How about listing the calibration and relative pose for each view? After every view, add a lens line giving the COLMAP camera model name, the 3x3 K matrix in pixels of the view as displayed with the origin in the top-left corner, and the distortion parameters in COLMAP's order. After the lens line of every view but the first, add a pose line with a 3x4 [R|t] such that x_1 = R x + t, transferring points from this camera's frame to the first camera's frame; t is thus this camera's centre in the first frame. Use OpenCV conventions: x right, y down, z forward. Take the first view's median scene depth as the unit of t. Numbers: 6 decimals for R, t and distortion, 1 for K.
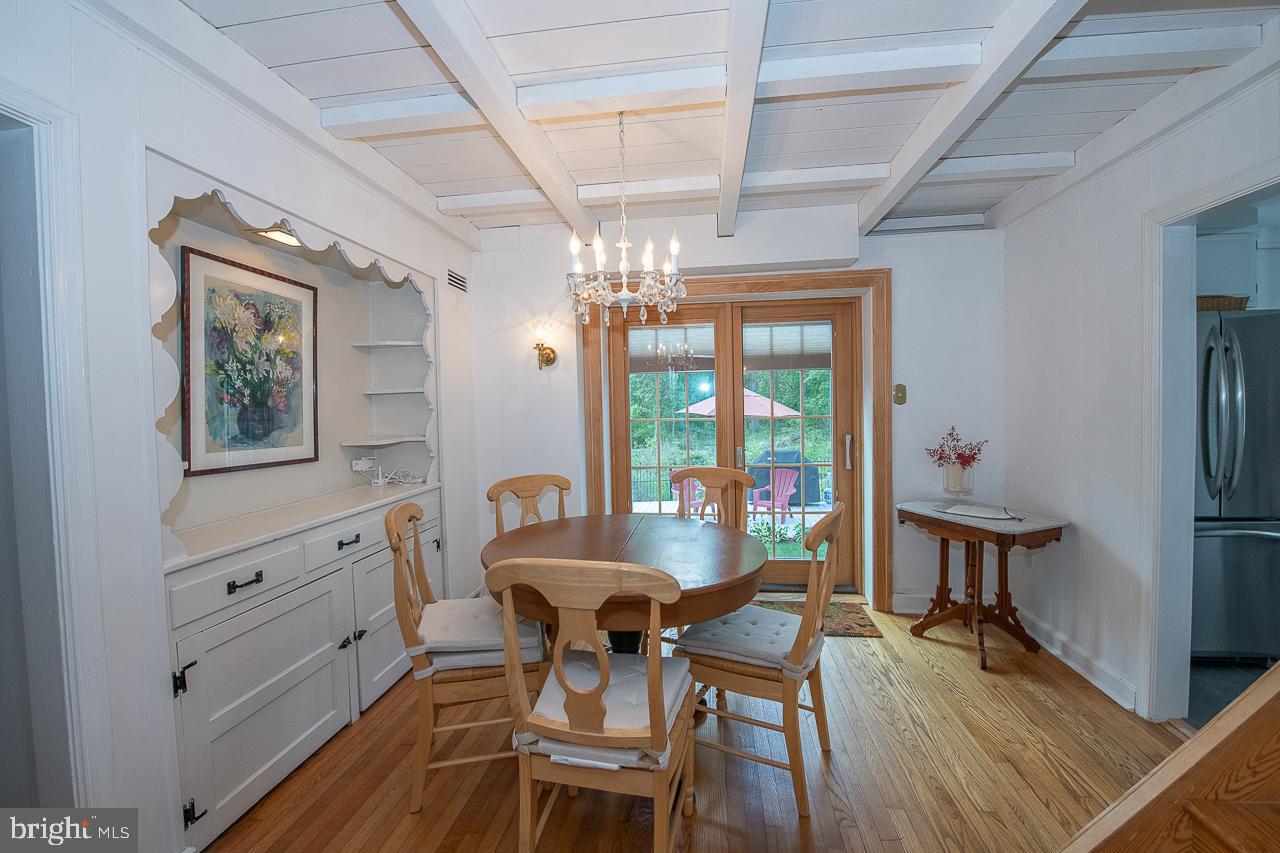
lens RADIAL K [[508.7, 0, 641.9], [0, 508.7, 423.4], [0, 0, 1]] dist [-0.017227, -0.001224]
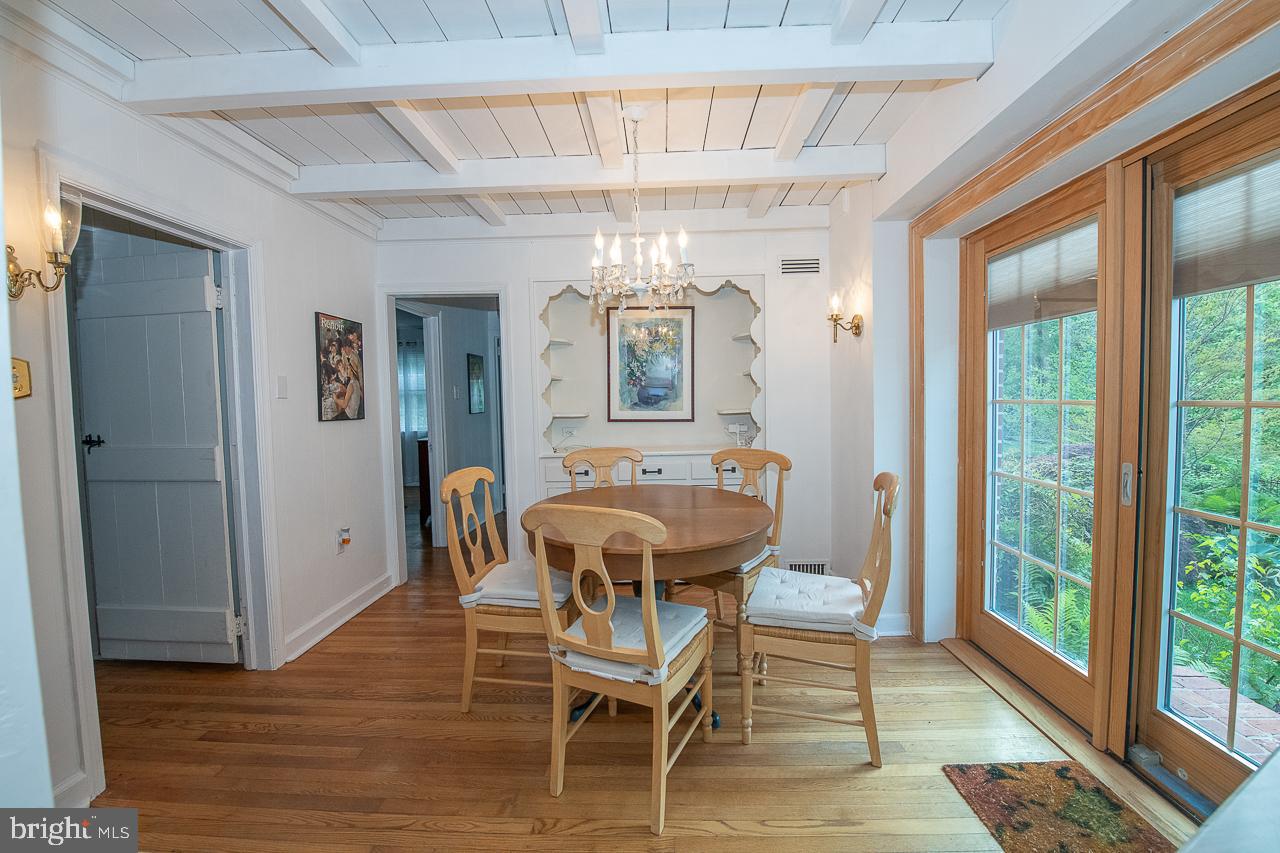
lens RADIAL K [[508.7, 0, 642.8], [0, 508.7, 423.1], [0, 0, 1]] dist [-0.017227, -0.001224]
pose [[0.088165, 0.067082, -0.993845, 0.872863], [-0.017399, 0.997681, 0.065797, -0.019808], [0.995954, 0.011491, 0.089127, 0.729516]]
